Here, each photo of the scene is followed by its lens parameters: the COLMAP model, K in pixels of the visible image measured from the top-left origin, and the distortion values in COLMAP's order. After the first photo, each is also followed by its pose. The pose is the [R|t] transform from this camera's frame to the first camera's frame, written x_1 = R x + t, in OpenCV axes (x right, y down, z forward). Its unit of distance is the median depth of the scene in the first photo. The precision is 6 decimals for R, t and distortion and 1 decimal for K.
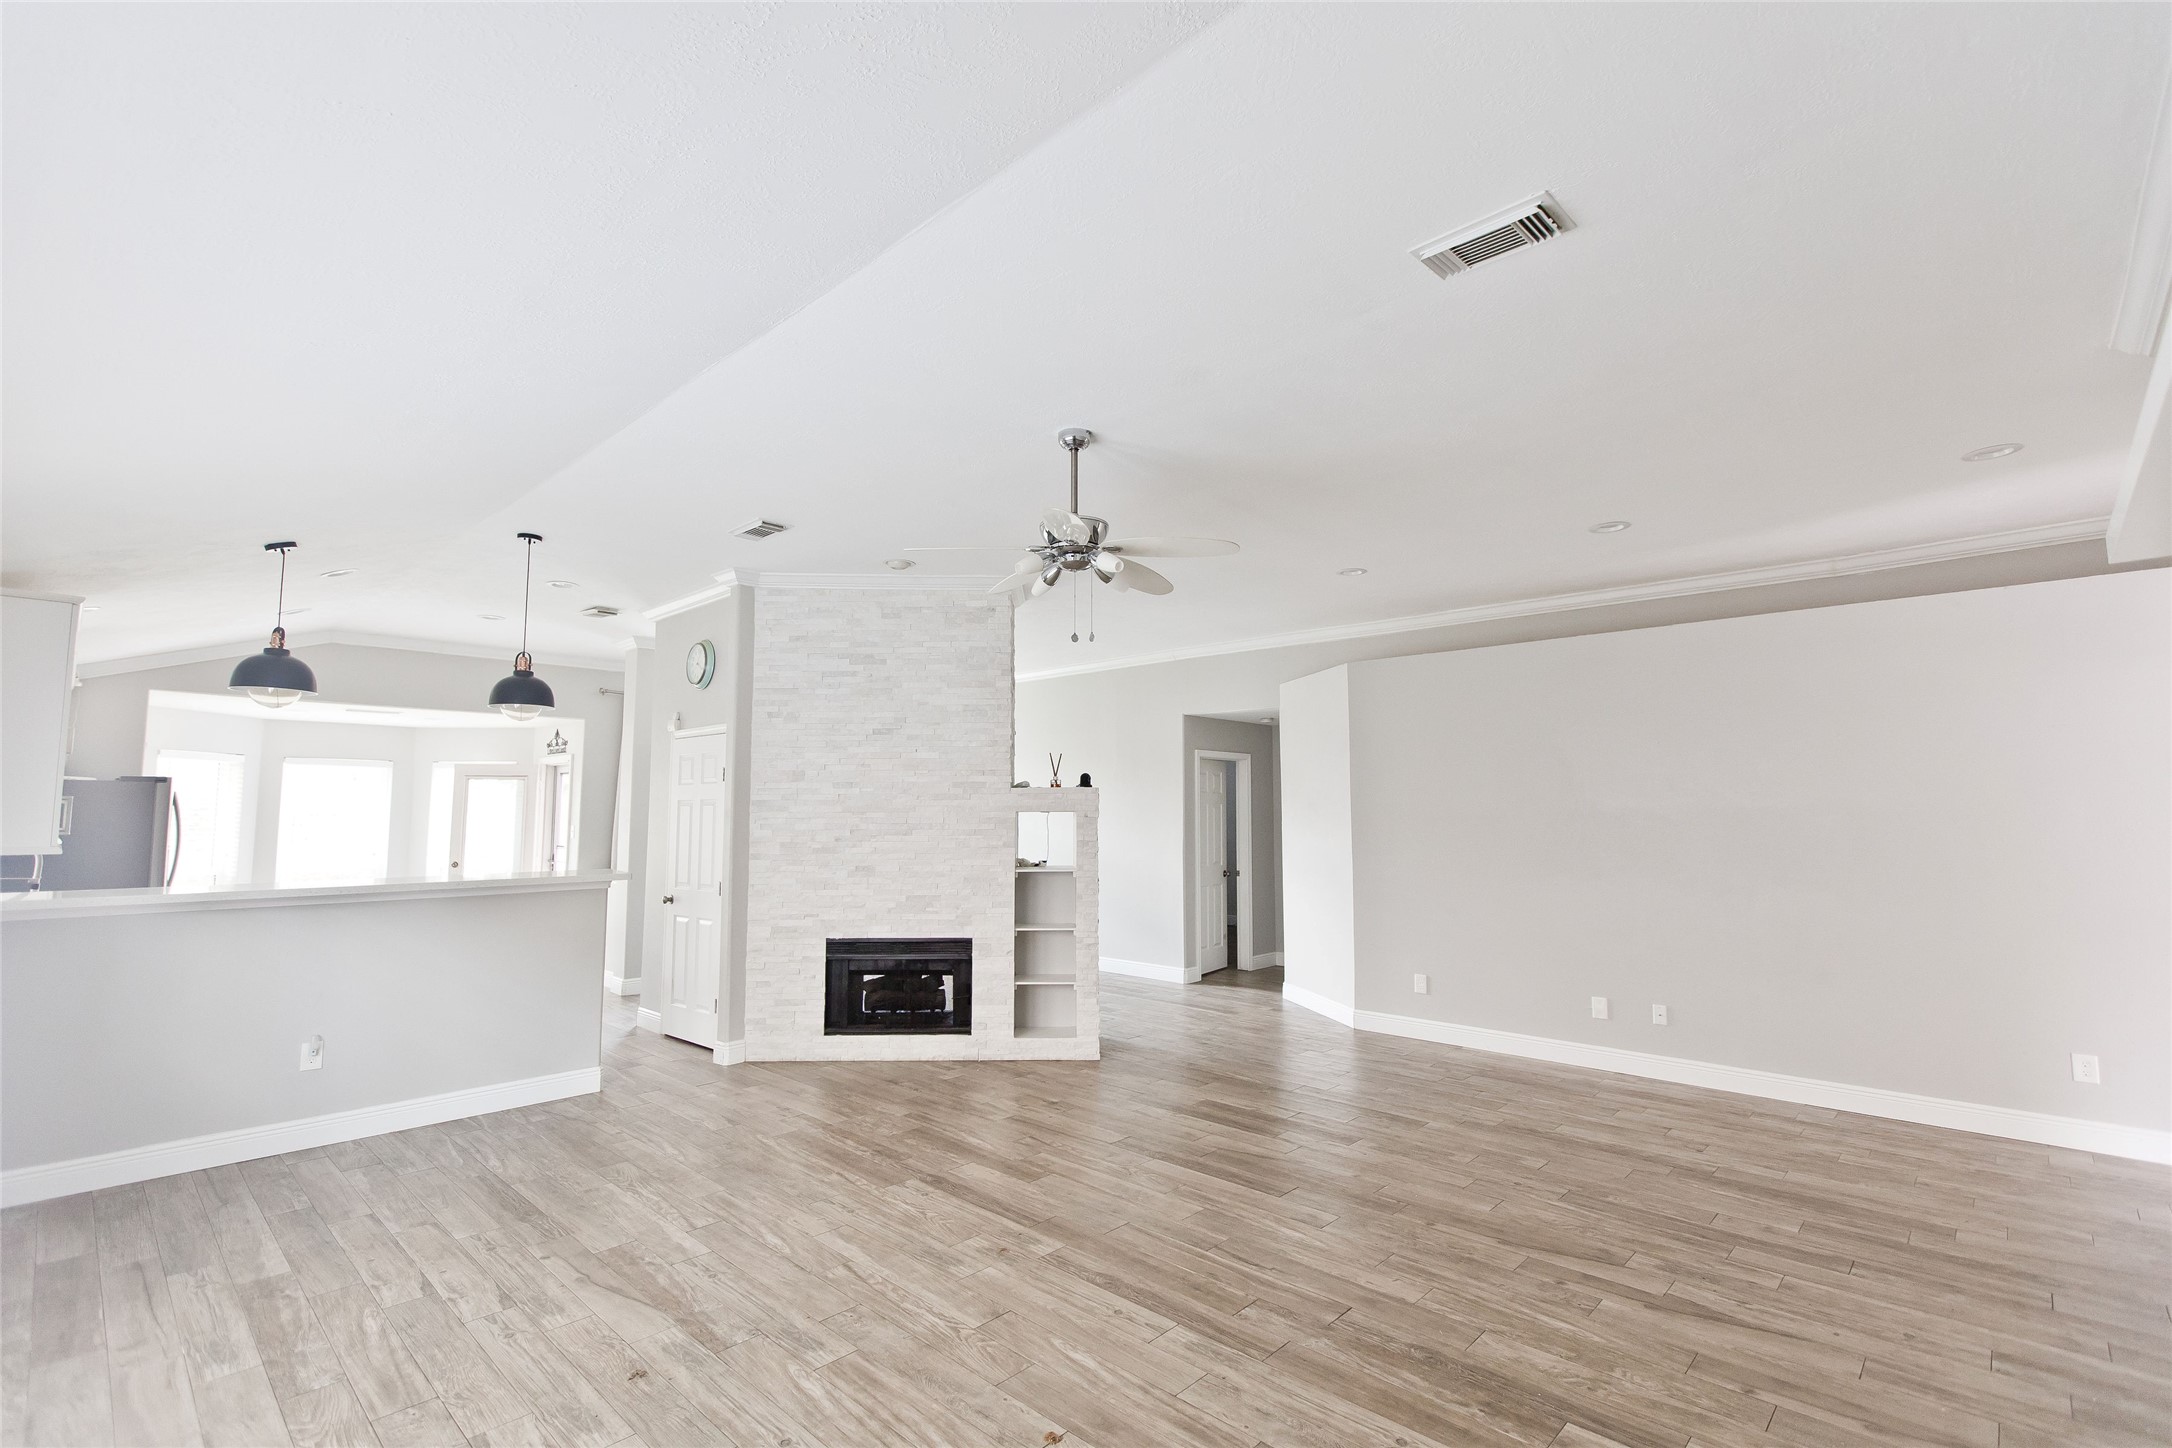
lens RADIAL K [[969.7, 0, 1086.0], [0, 969.7, 724.0], [0, 0, 1]] dist [0.002427, -0.000612]
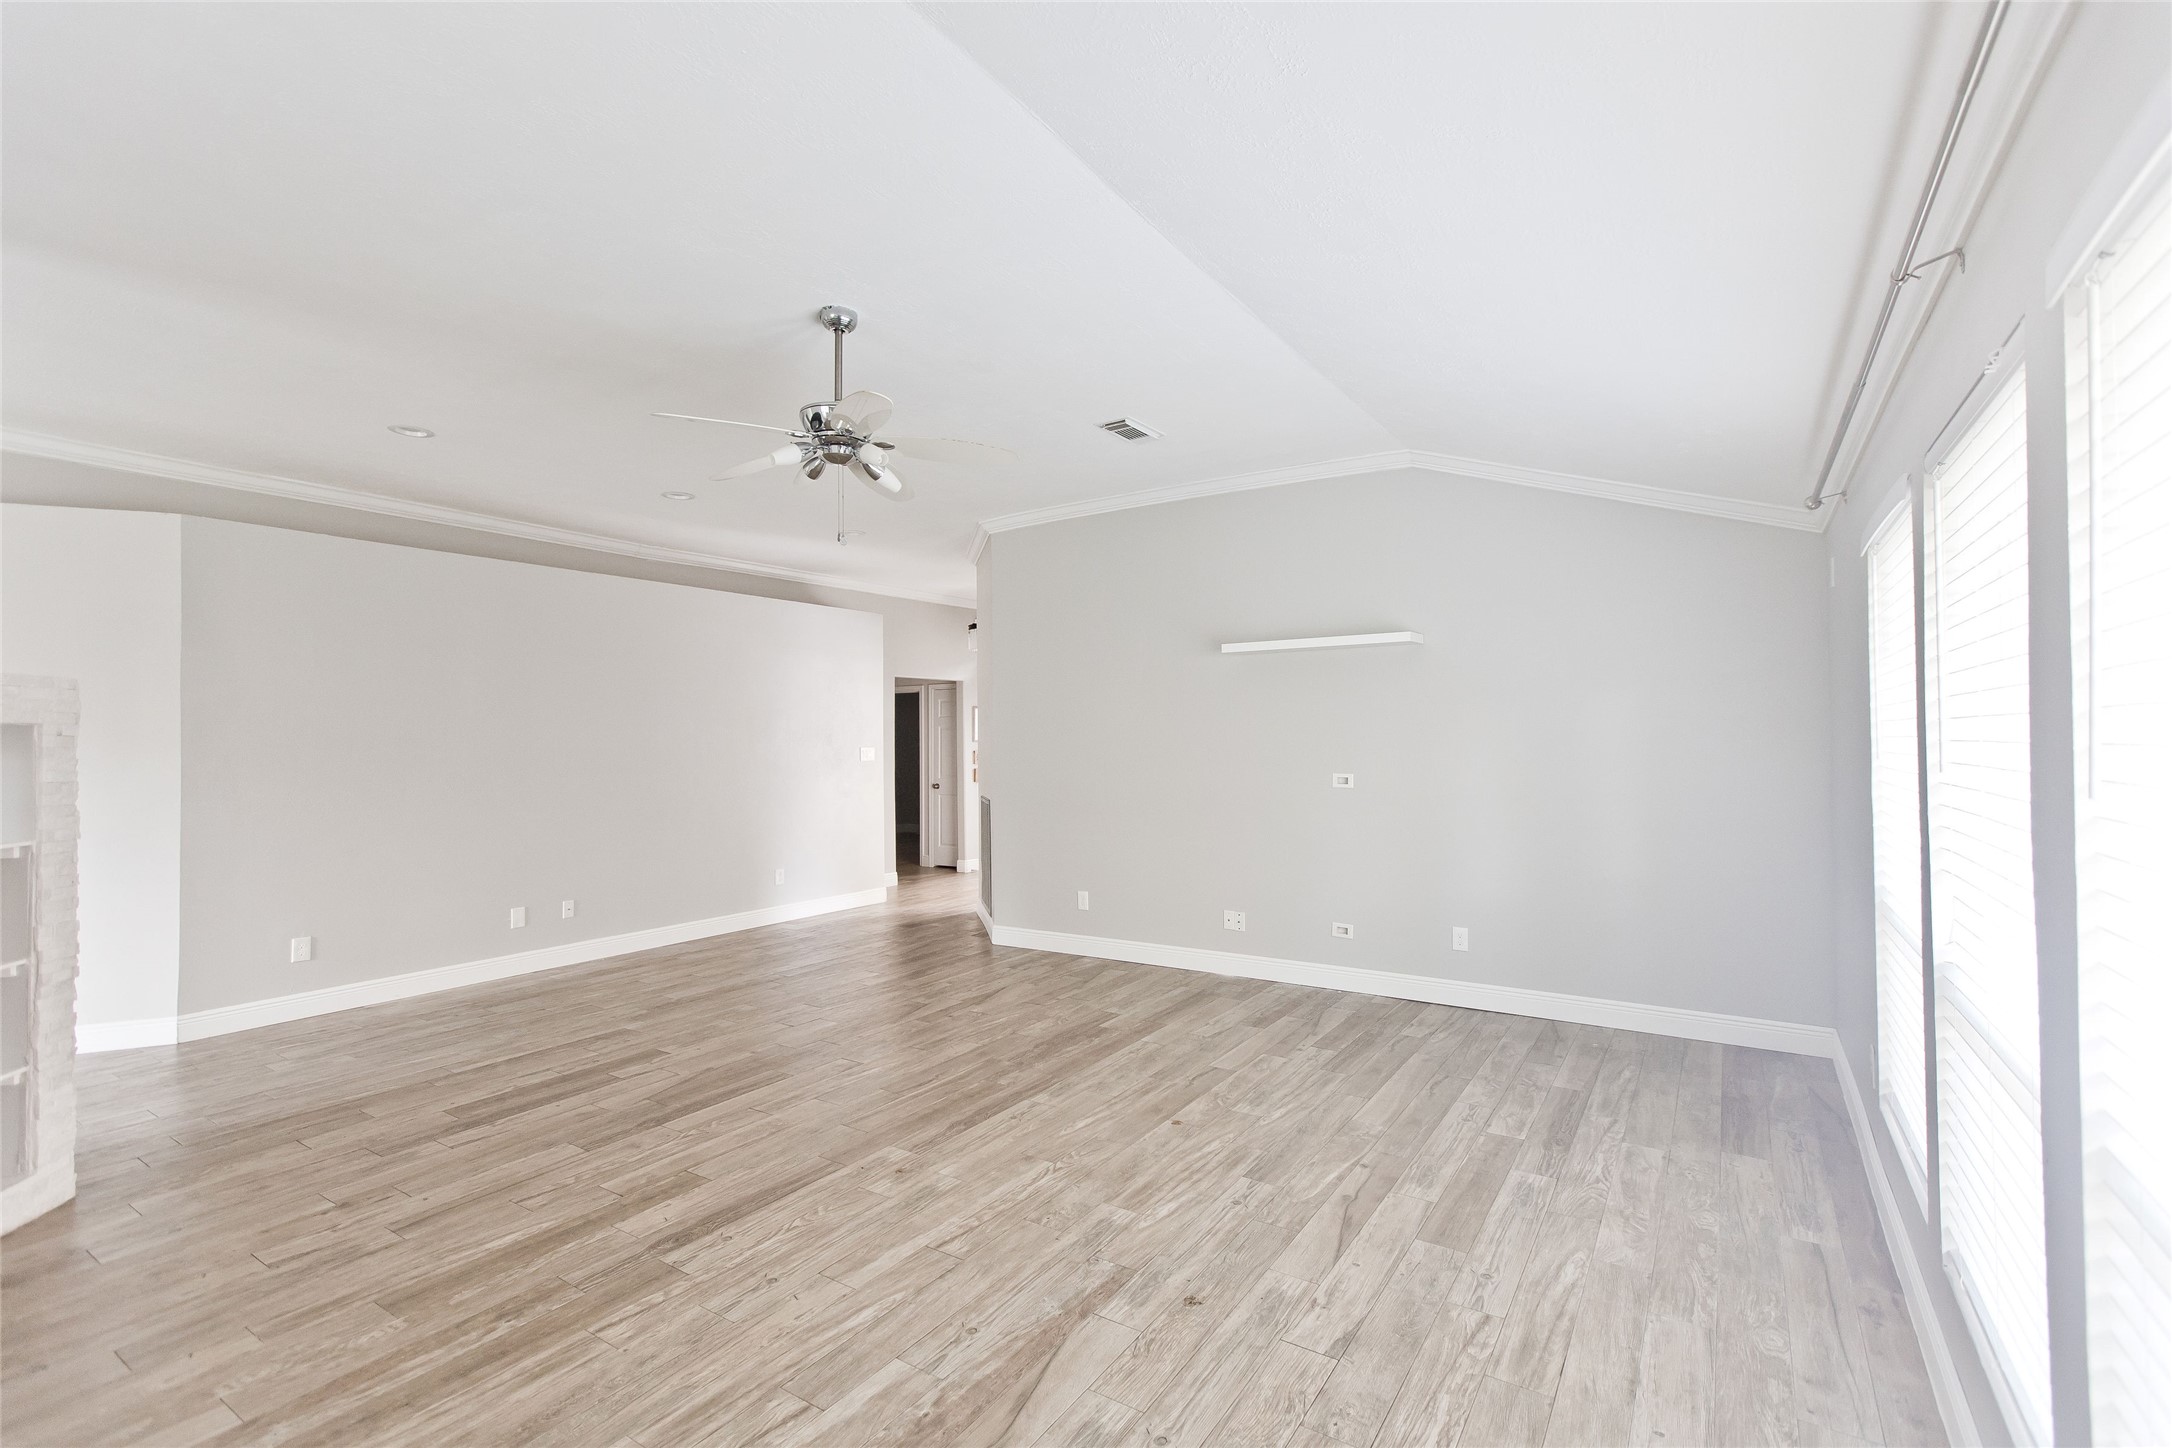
lens RADIAL K [[969.7, 0, 1086.0], [0, 969.7, 724.0], [0, 0, 1]] dist [0.002427, -0.000612]
pose [[-0.175426, 0.016832, 0.984349, -1.019119], [-0.082444, 0.996091, -0.031725, 0.103810], [-0.981035, -0.086719, -0.173353, 0.963188]]
